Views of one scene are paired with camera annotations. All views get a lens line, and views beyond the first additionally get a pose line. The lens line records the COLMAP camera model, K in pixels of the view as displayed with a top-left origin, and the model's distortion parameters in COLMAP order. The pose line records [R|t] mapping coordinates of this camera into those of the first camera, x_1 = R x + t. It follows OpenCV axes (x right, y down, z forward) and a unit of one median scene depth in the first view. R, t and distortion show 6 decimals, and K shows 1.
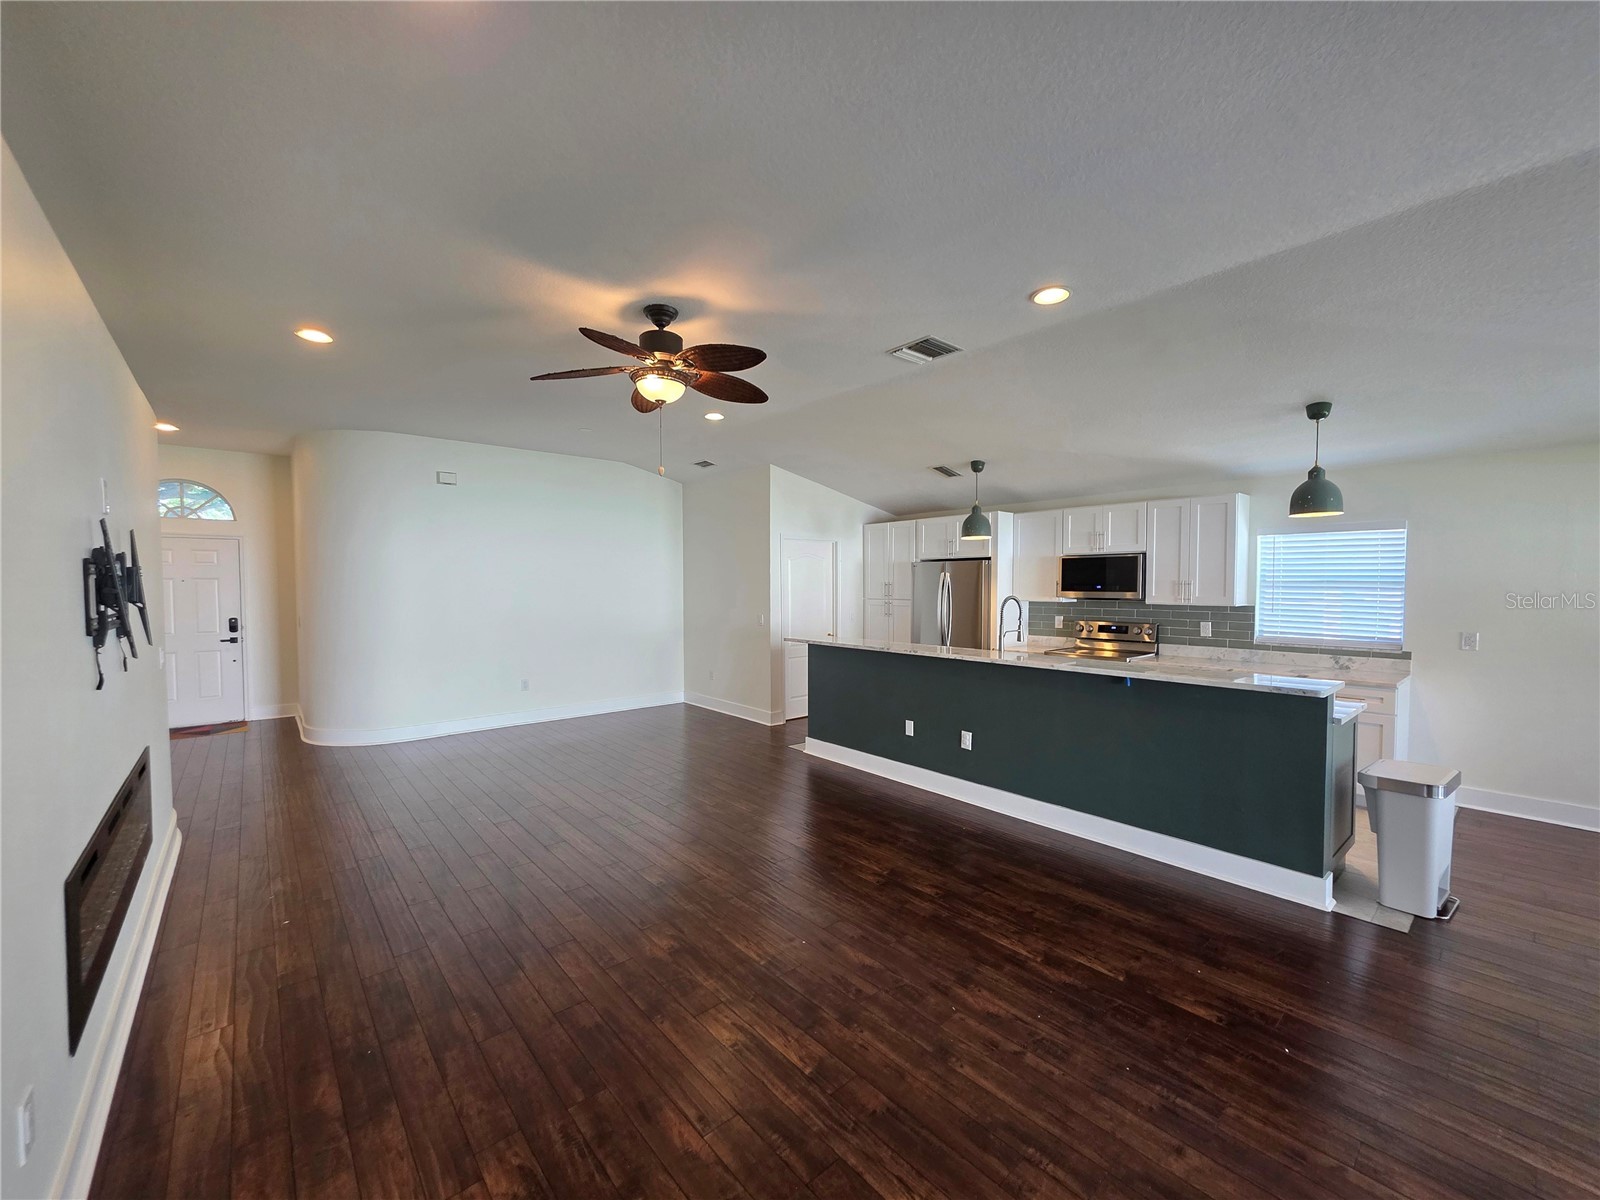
lens RADIAL K [[636.8, 0, 794.8], [0, 636.8, 609.4], [0, 0, 1]] dist [0.006784, -0.002396]
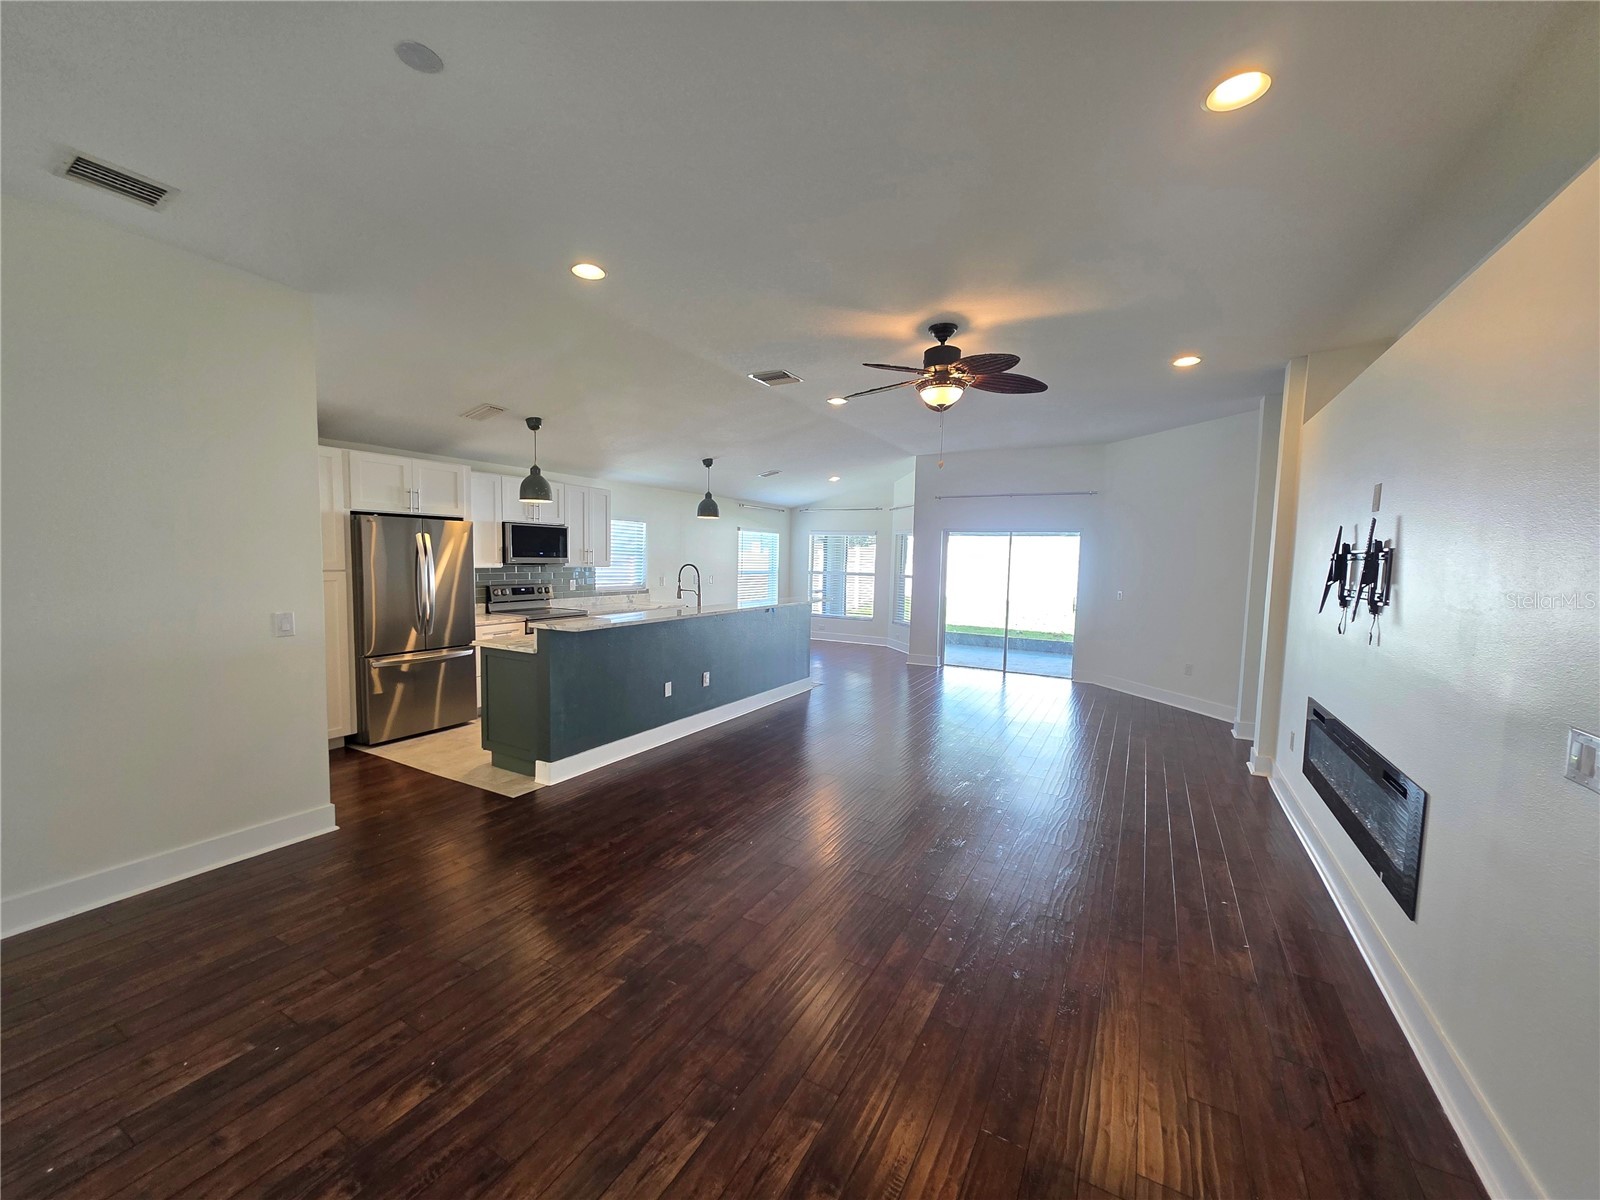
lens RADIAL K [[636.8, 0, 790.7], [0, 636.8, 602.0], [0, 0, 1]] dist [0.006784, -0.002396]
pose [[-0.345454, -0.076404, 0.935320, -0.870505], [0.019744, 0.995868, 0.088642, -0.048929], [-0.938228, 0.049088, -0.342518, 1.160885]]
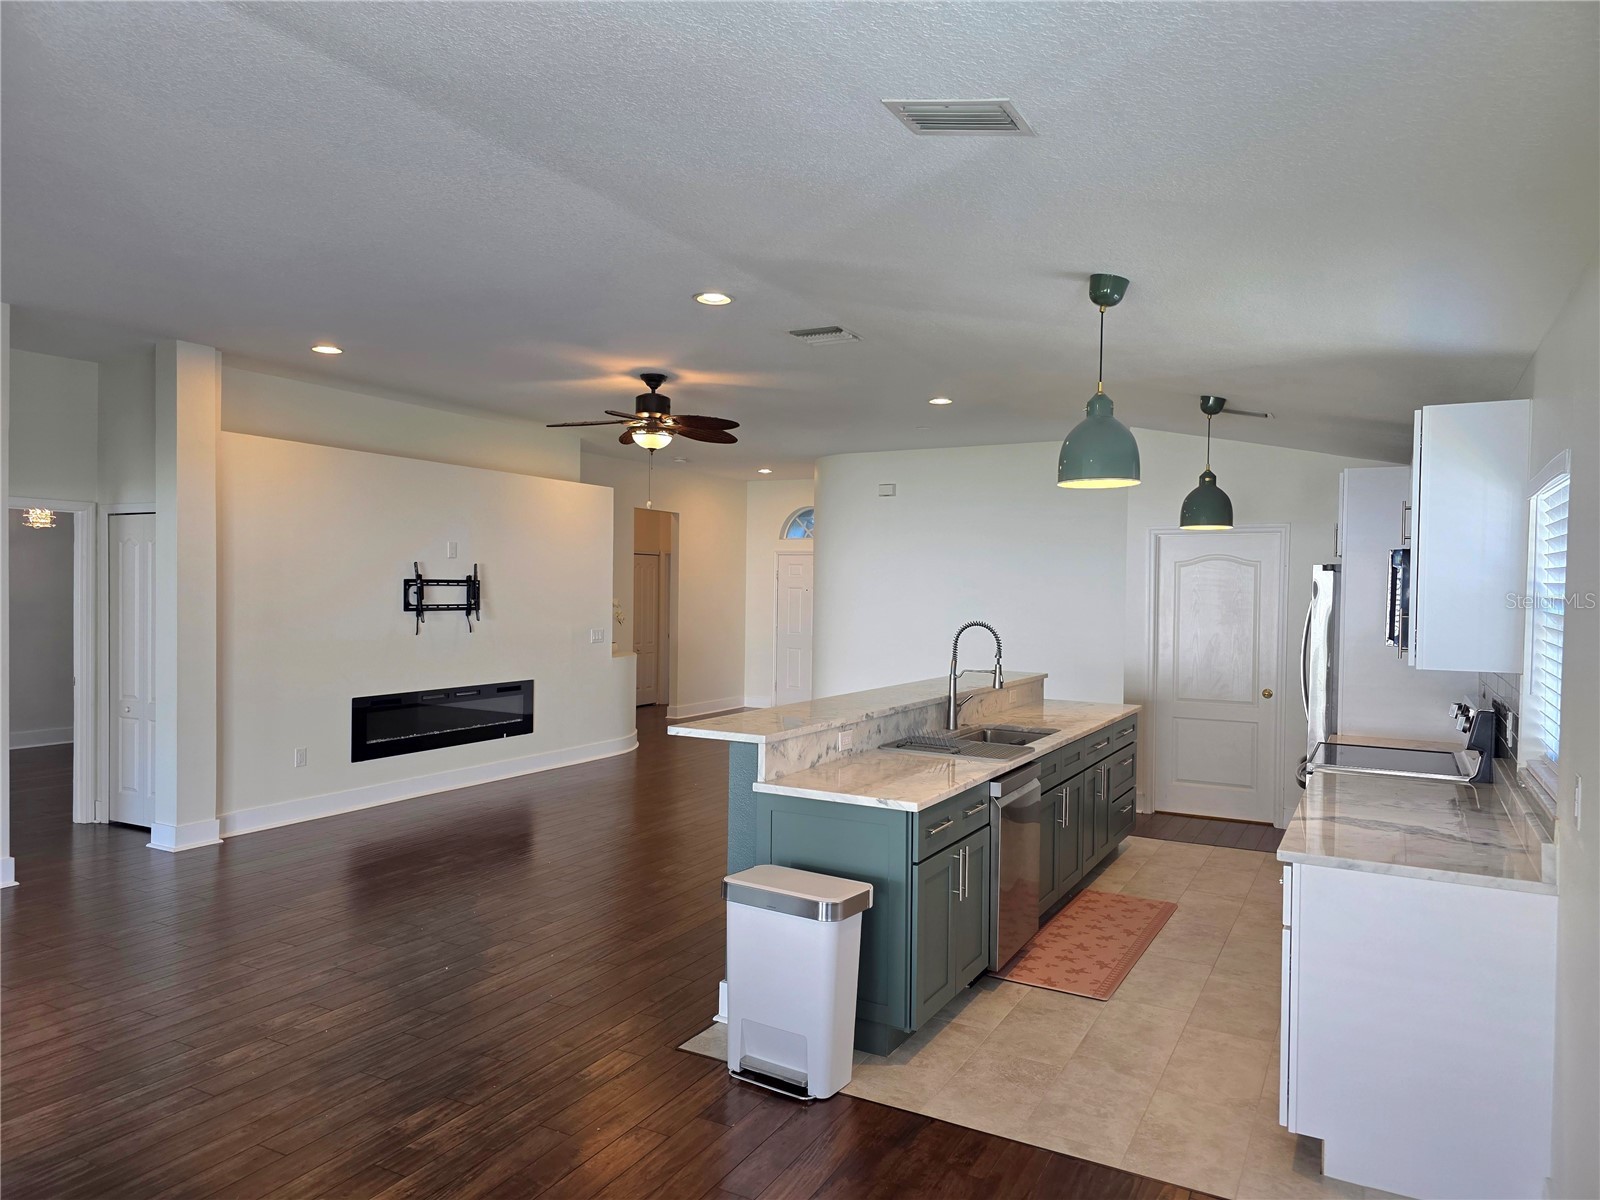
lens RADIAL K [[1067.2, 0, 798.3], [0, 1067.2, 615.2], [0, 0, 1]] dist [0.062853, -0.049149]
pose [[0.358327, 0.028989, -0.933146, 1.274600], [-0.055881, 0.998392, 0.009558, -0.025764], [0.931922, 0.048721, 0.359370, 0.364379]]
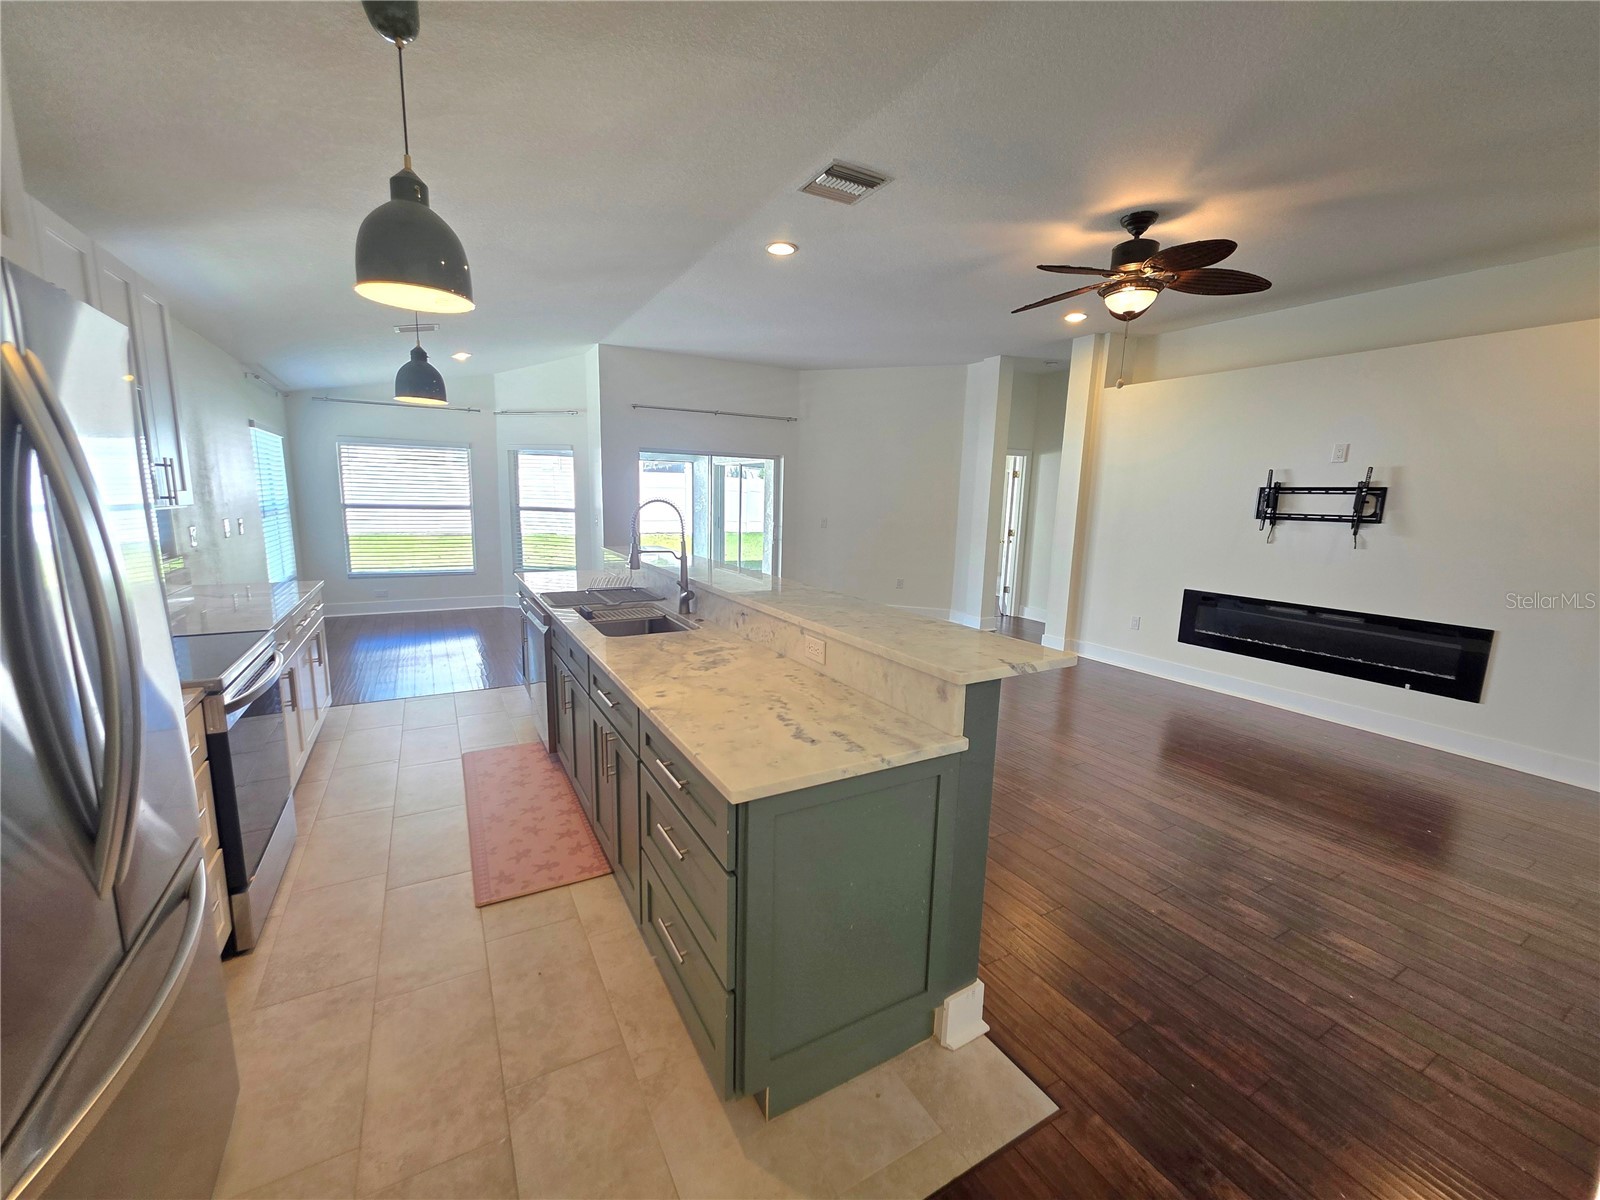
lens RADIAL K [[636.8, 0, 789.1], [0, 636.8, 606.2], [0, 0, 1]] dist [0.006784, -0.002396]
pose [[-0.980811, -0.057561, 0.186269, 0.076744], [-0.016735, 0.976751, 0.213721, -0.050551], [-0.194241, 0.206503, -0.958972, 1.509385]]
